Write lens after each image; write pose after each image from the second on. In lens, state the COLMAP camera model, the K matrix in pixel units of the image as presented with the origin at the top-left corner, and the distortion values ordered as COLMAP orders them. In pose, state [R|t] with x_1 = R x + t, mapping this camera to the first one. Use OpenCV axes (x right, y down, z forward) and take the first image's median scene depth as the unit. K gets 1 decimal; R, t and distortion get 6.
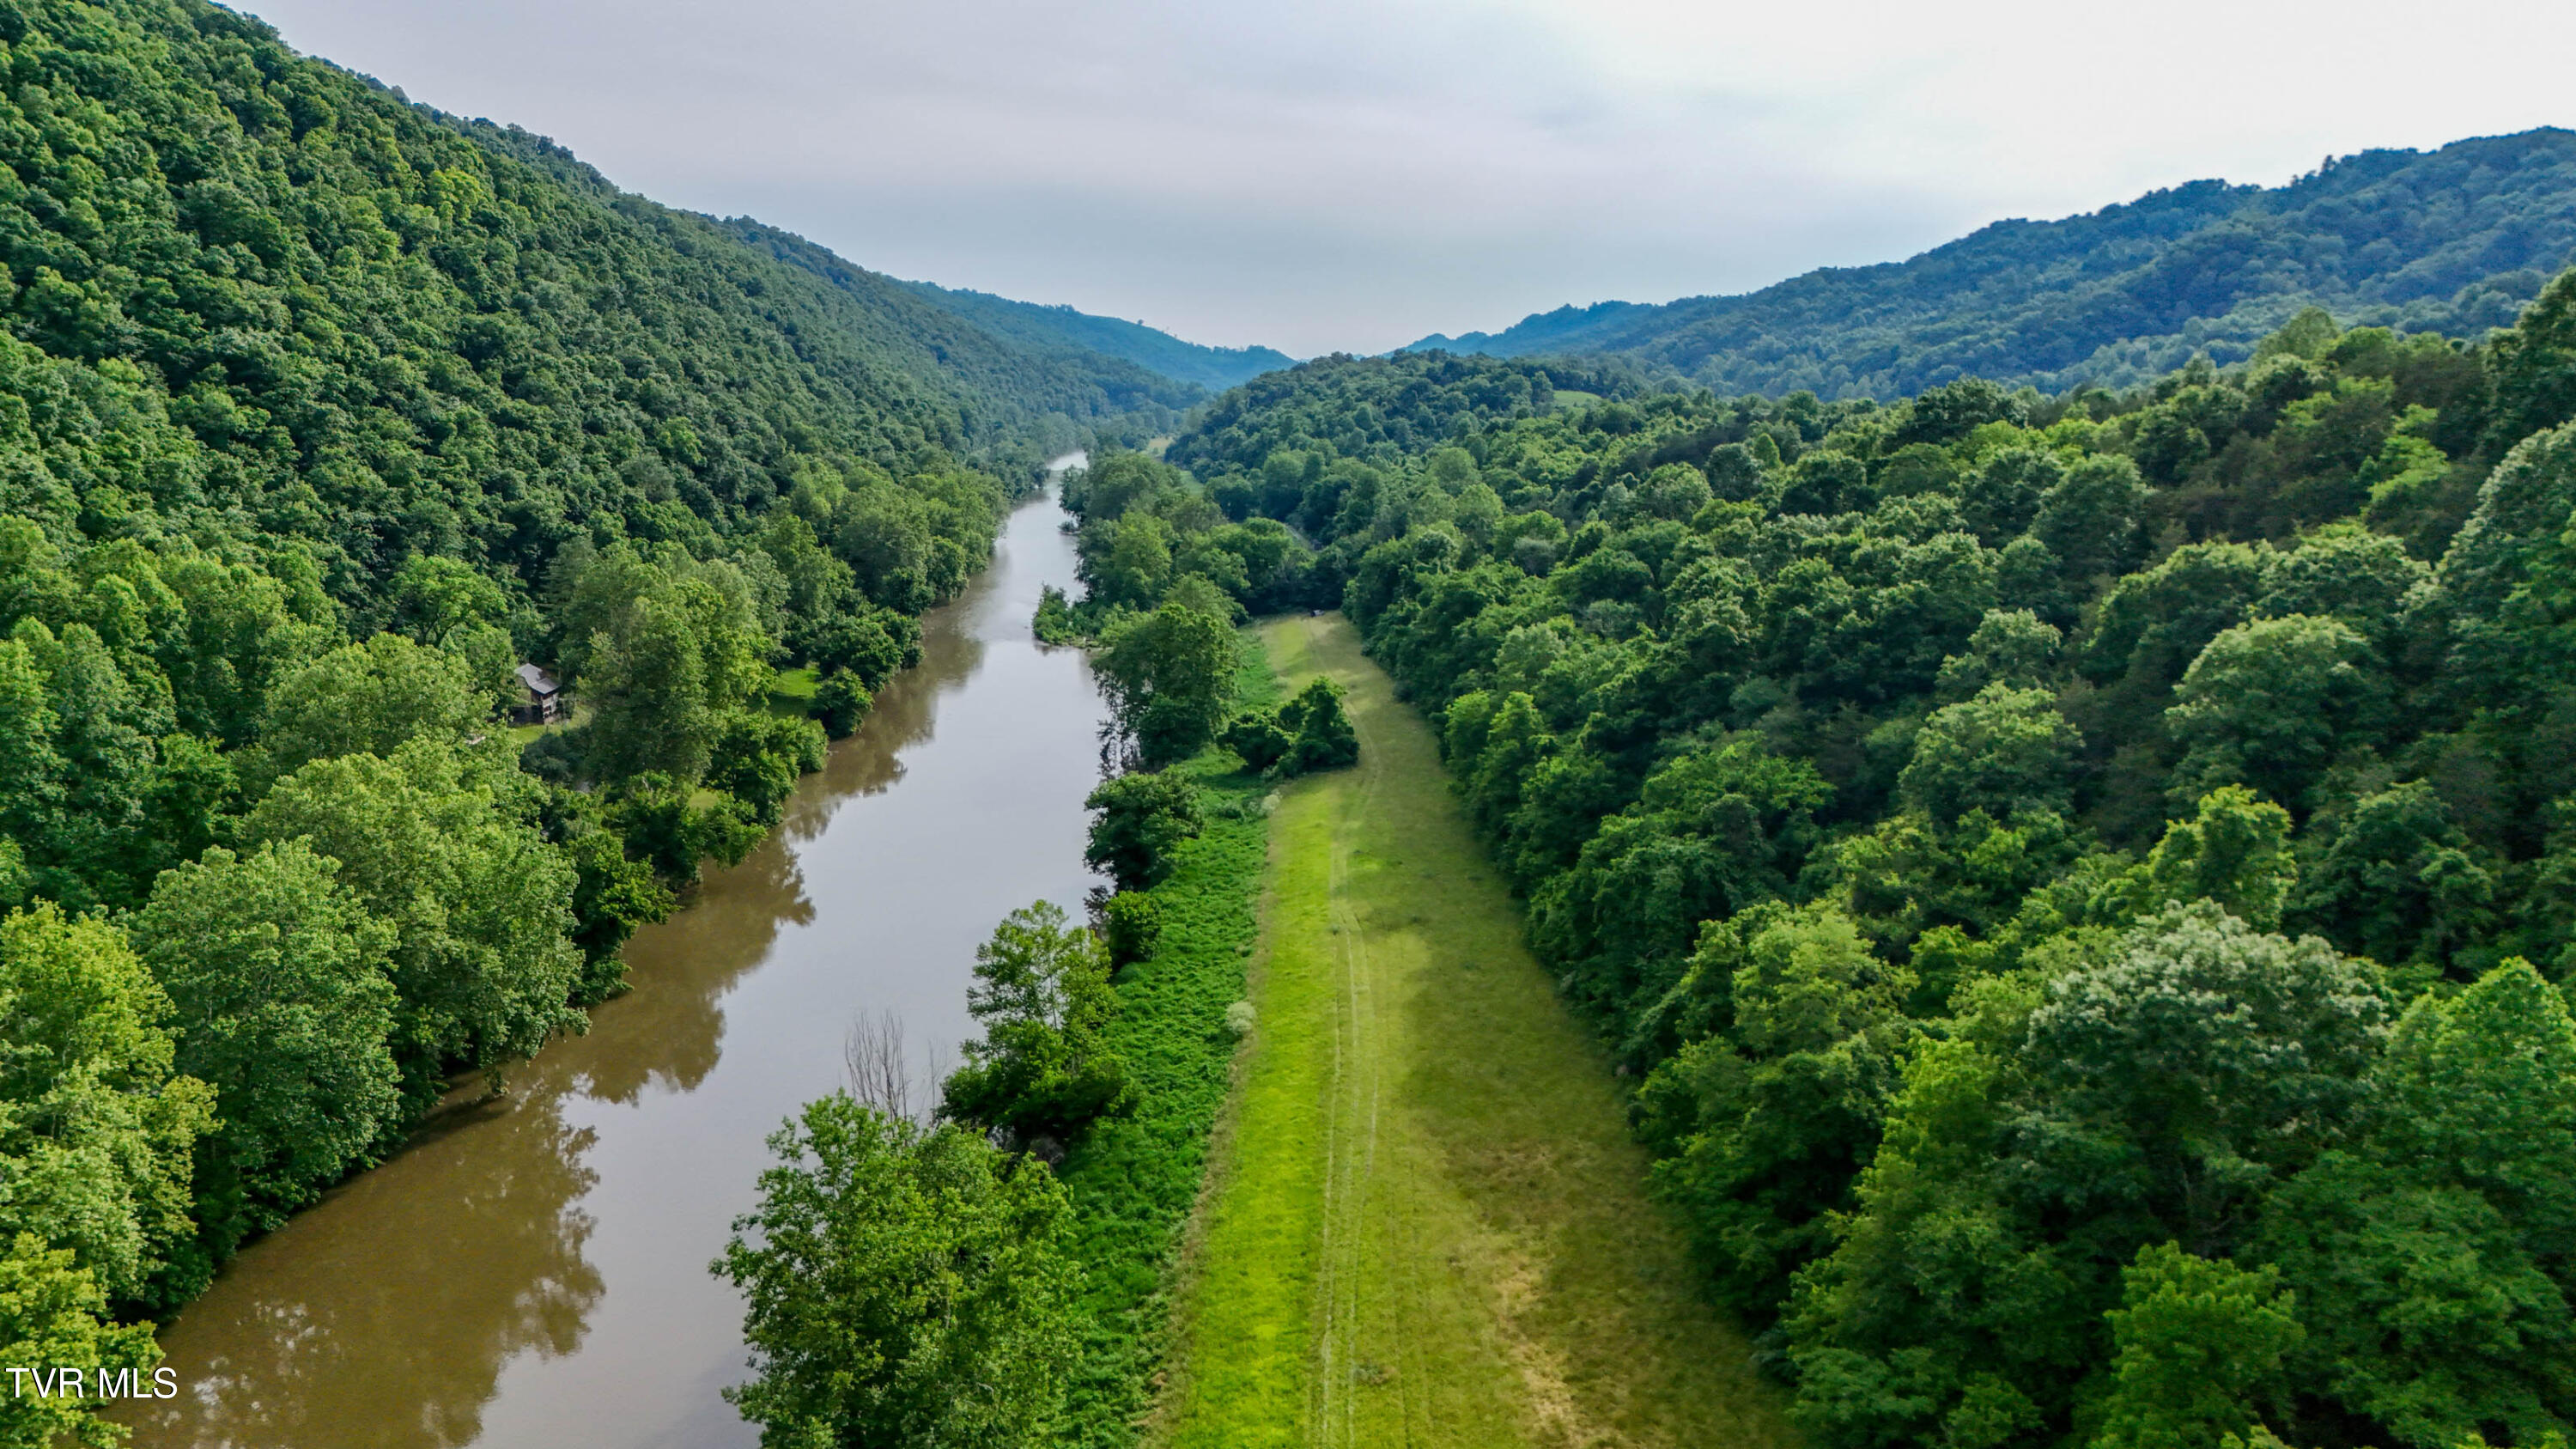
lens RADIAL K [[1887.0, 0, 1293.4], [0, 1887.0, 721.1], [0, 0, 1]] dist [0.082480, -0.076613]
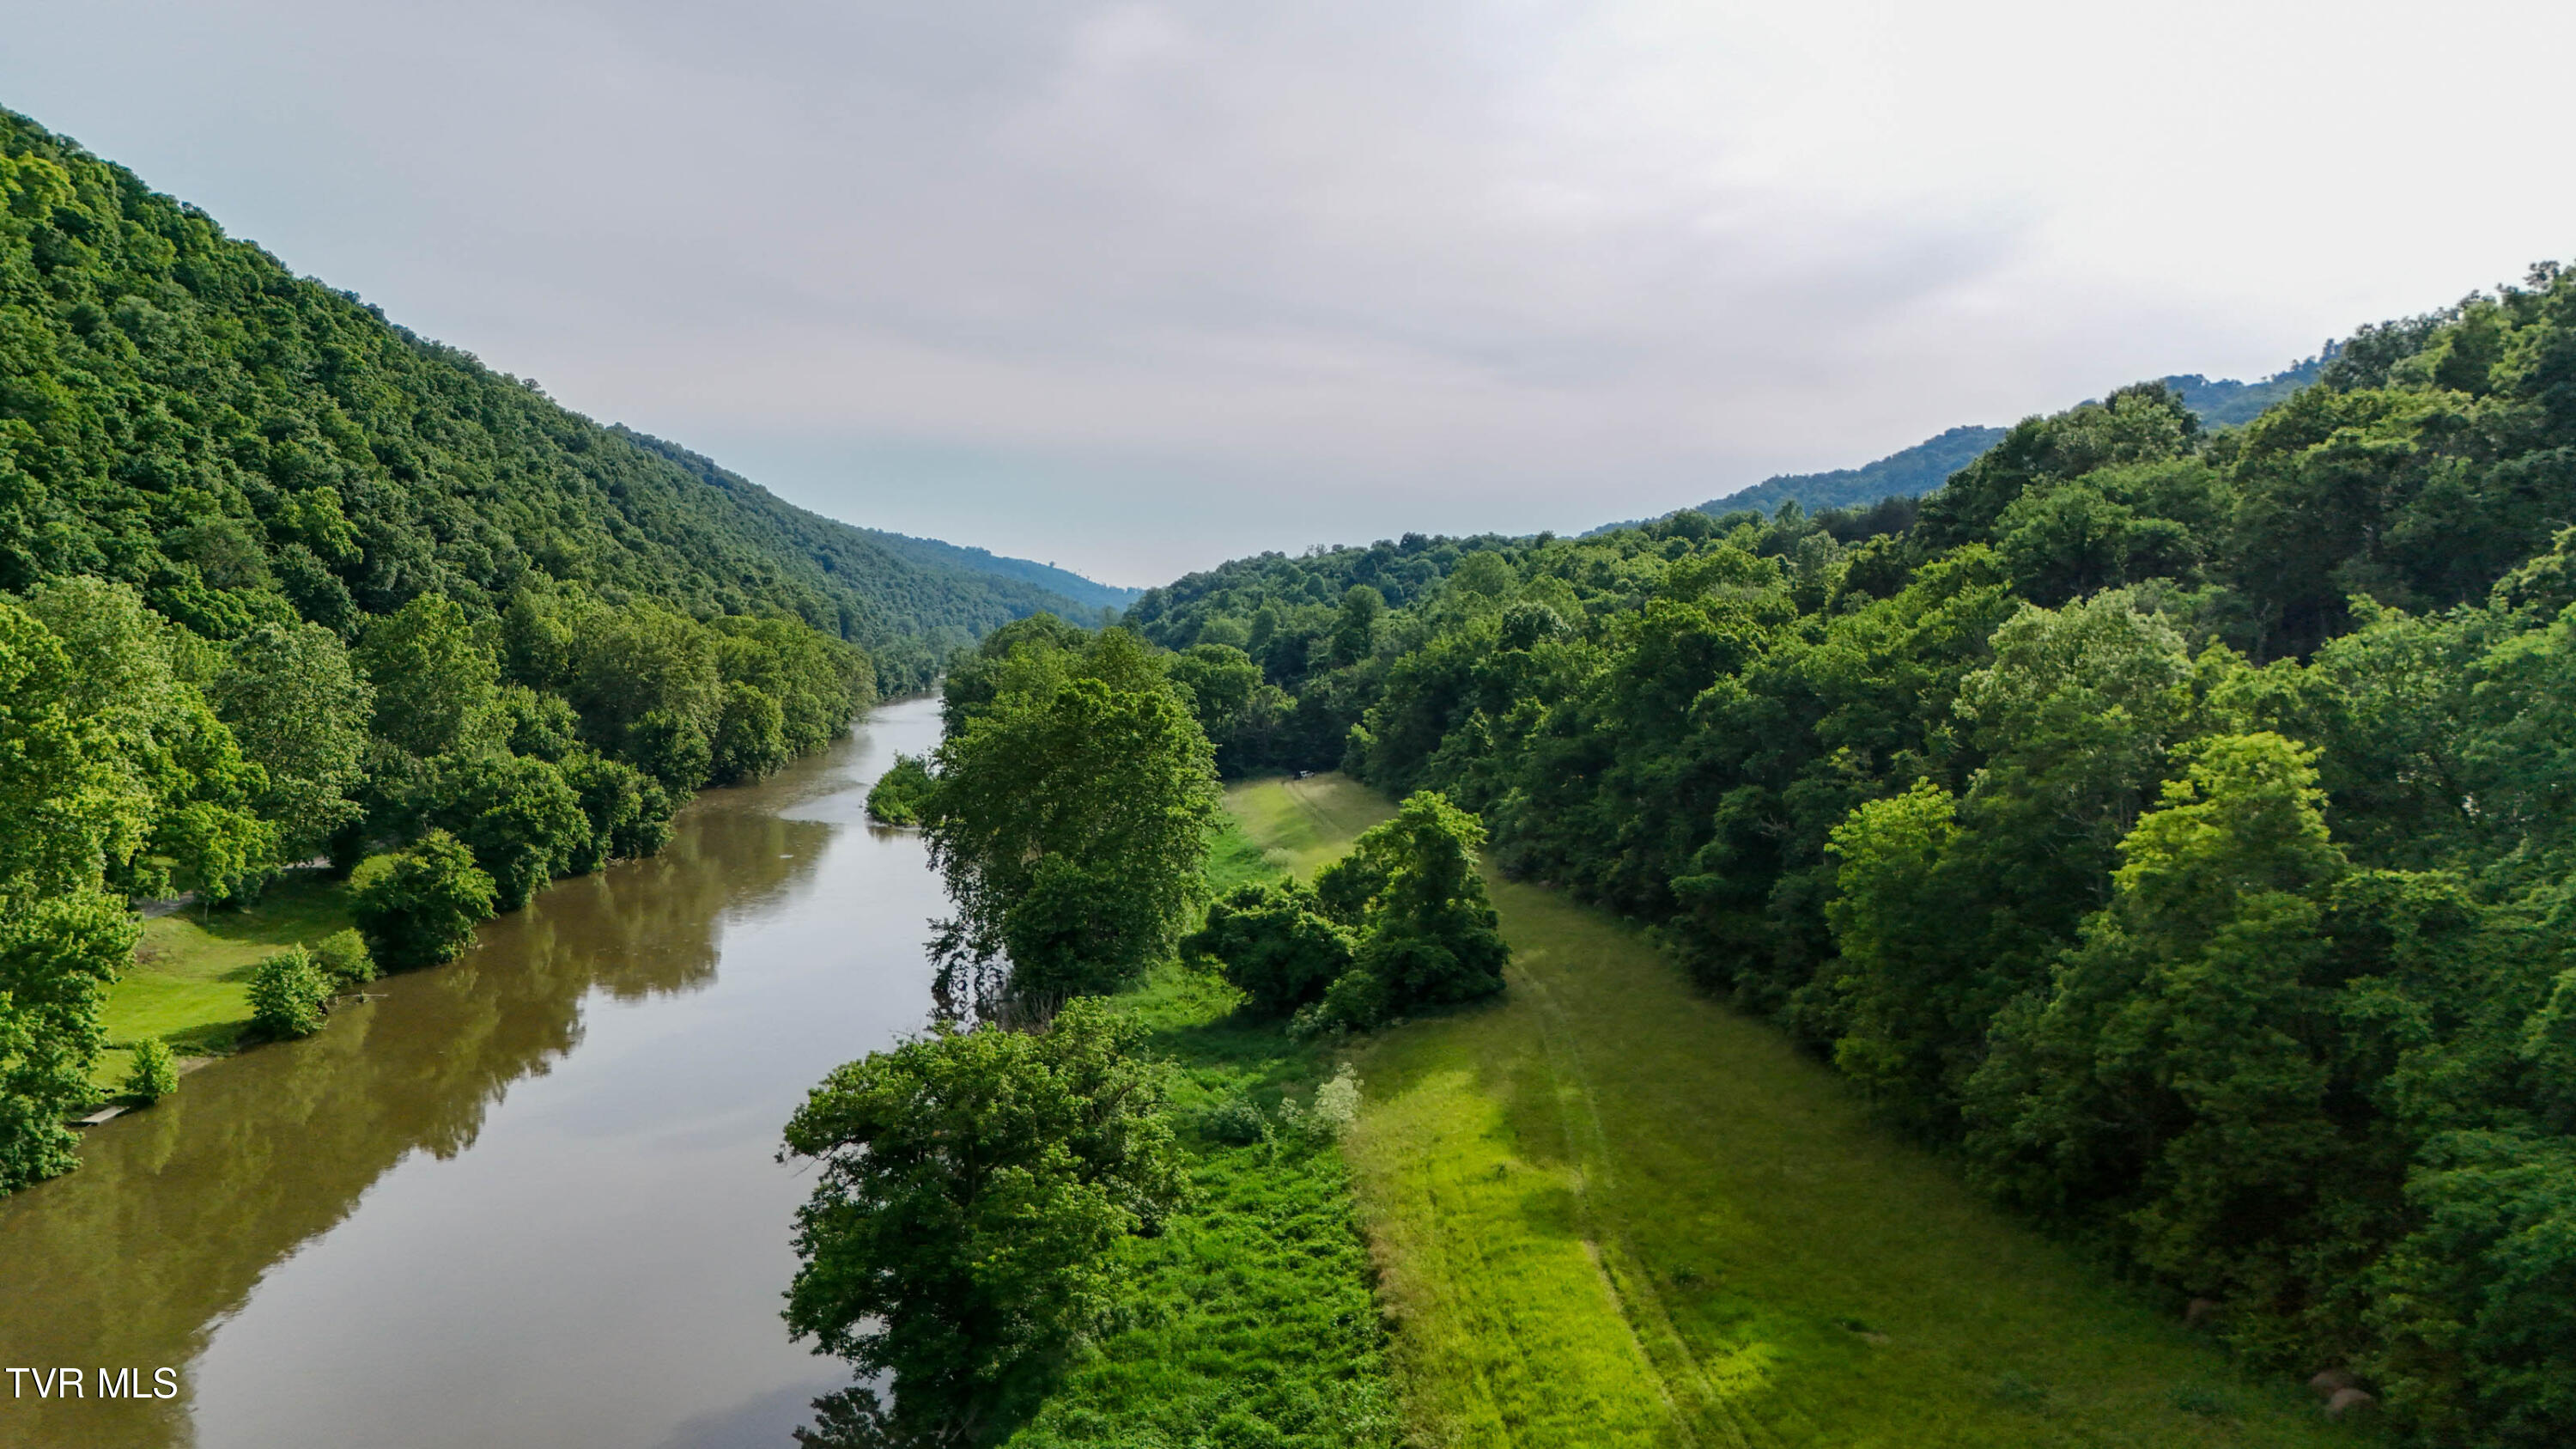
lens RADIAL K [[1887.0, 0, 1293.4], [0, 1887.0, 721.1], [0, 0, 1]] dist [0.082480, -0.076613]
pose [[0.998880, -0.007852, 0.046669, -0.028665], [0.013887, 0.991358, -0.130449, 0.012818], [-0.045241, 0.130951, 0.990356, 0.458614]]
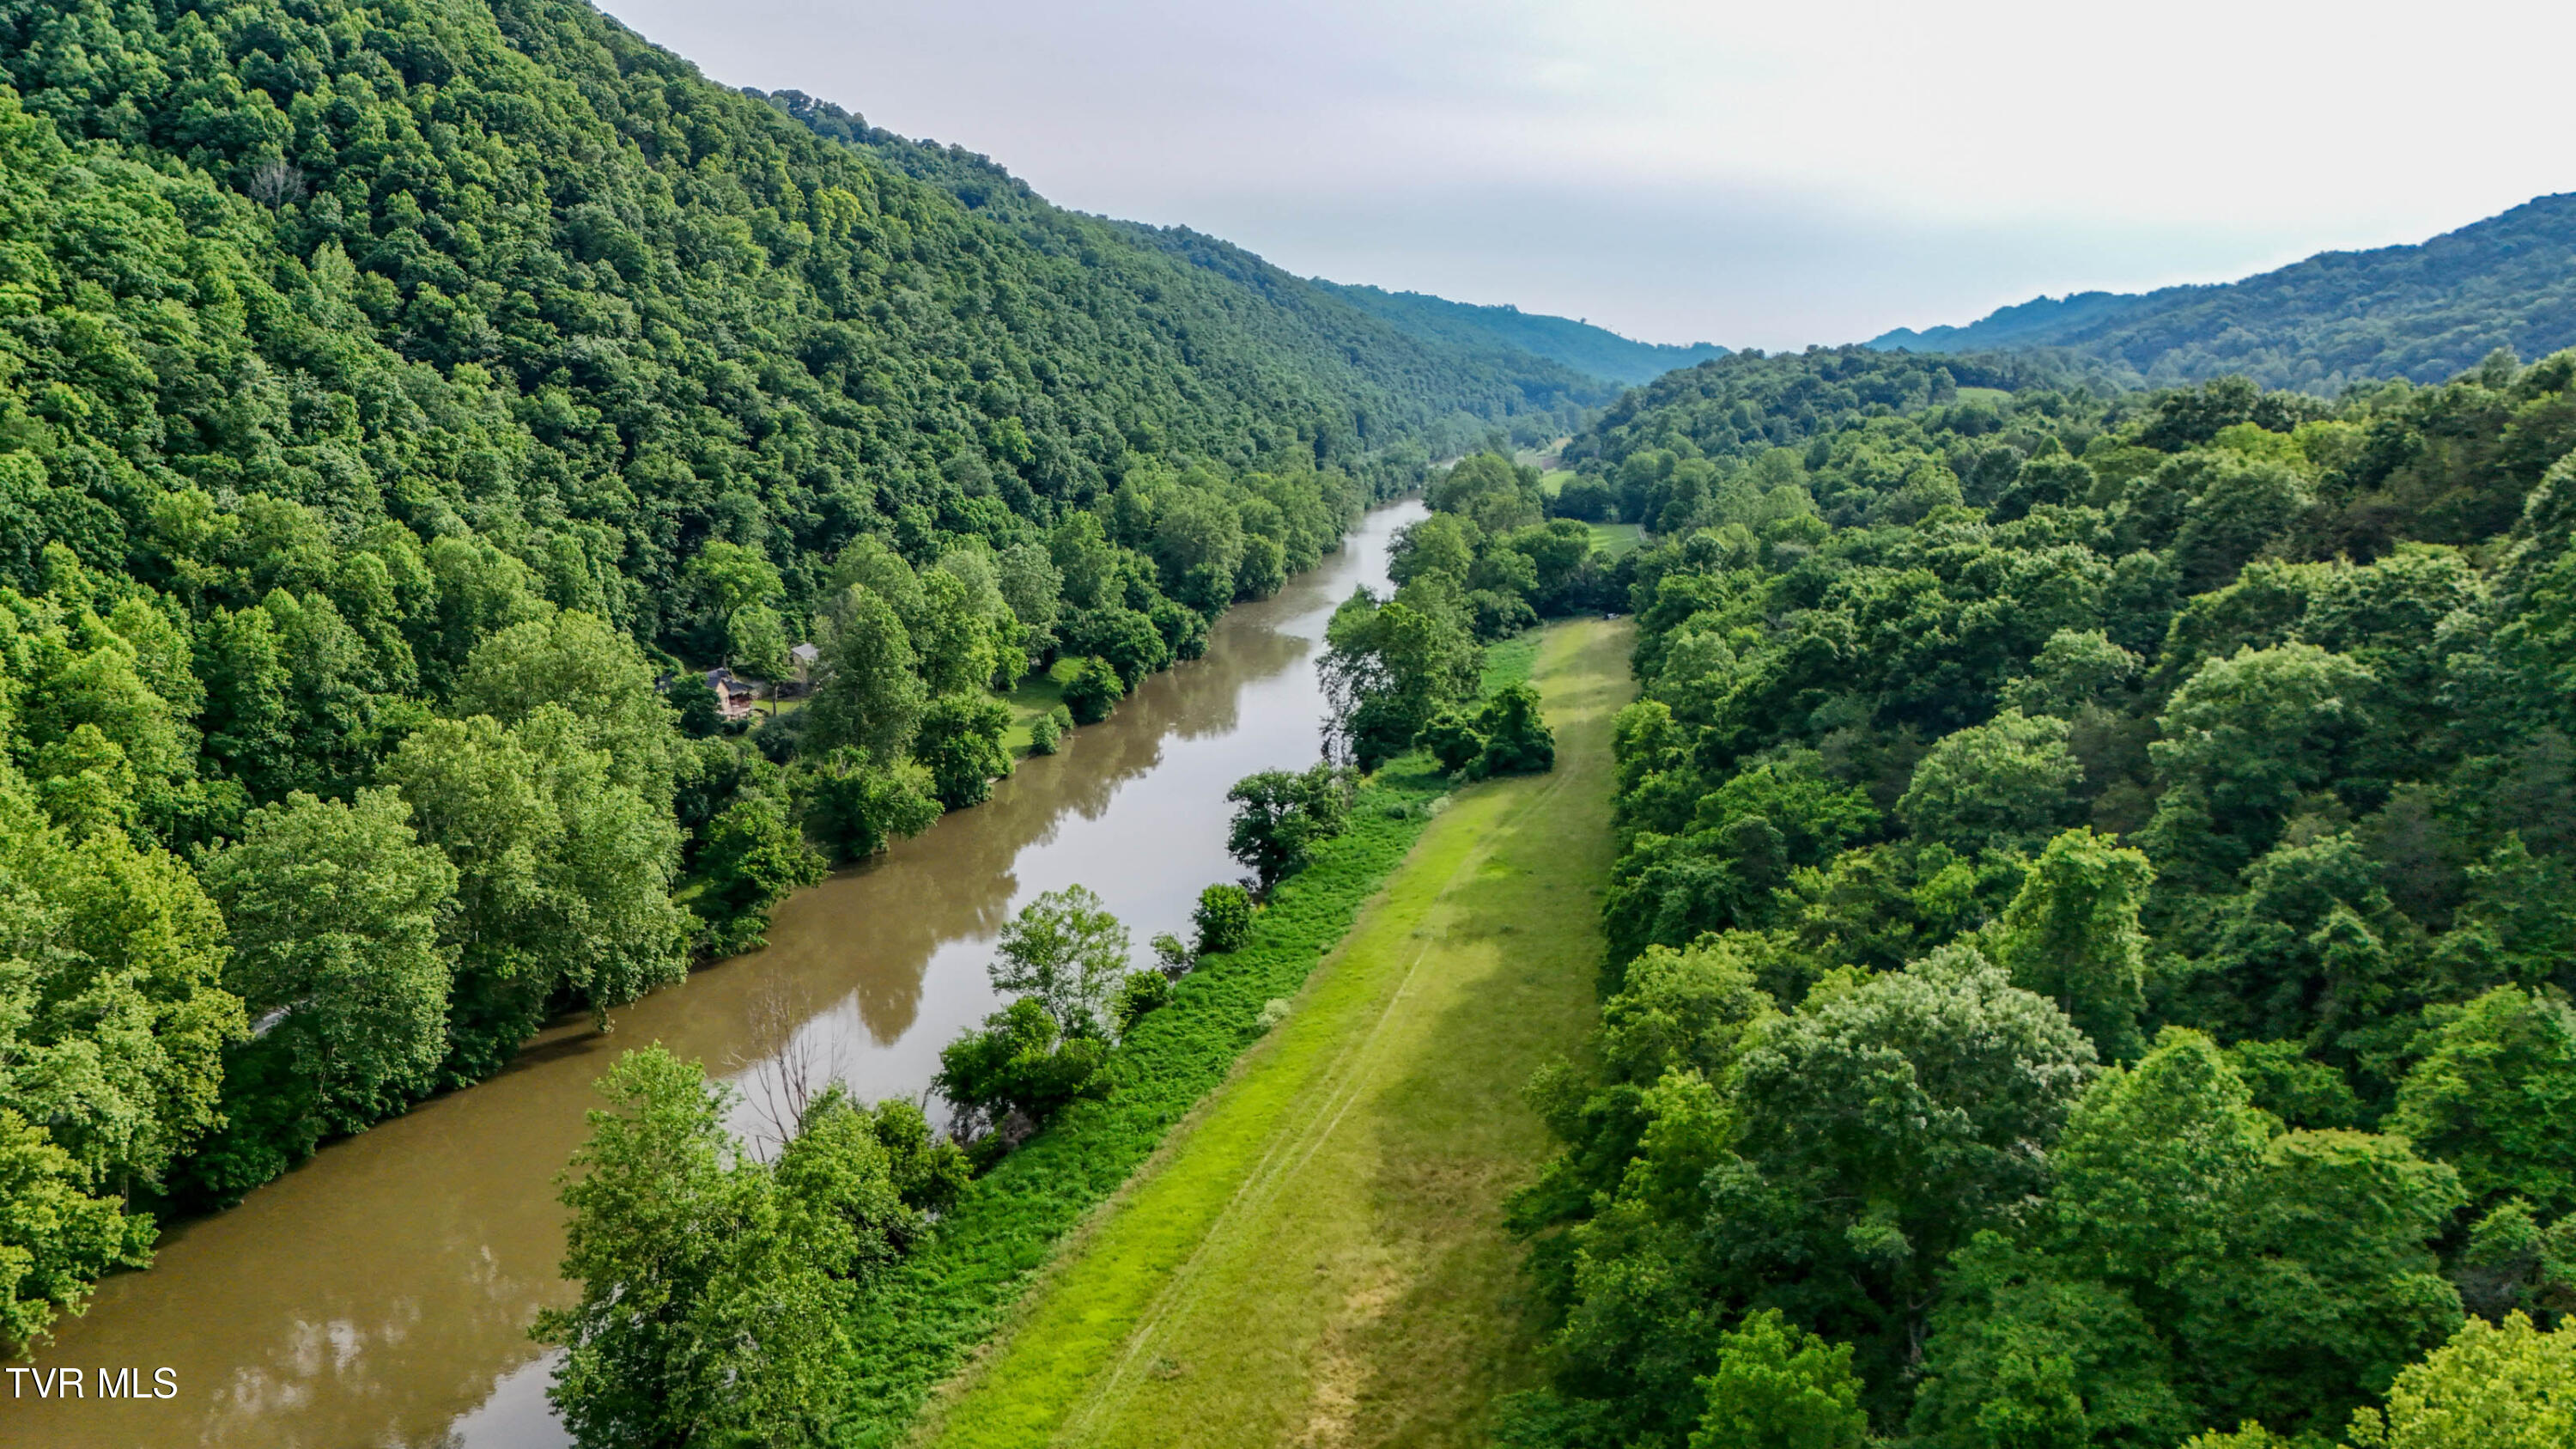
lens RADIAL K [[1887.0, 0, 1293.4], [0, 1887.0, 721.1], [0, 0, 1]] dist [0.082480, -0.076613]
pose [[0.972821, 0.040026, -0.228071, 0.103409], [-0.039974, 0.999189, 0.004848, -0.001970], [0.228080, 0.004400, 0.973632, 0.011233]]
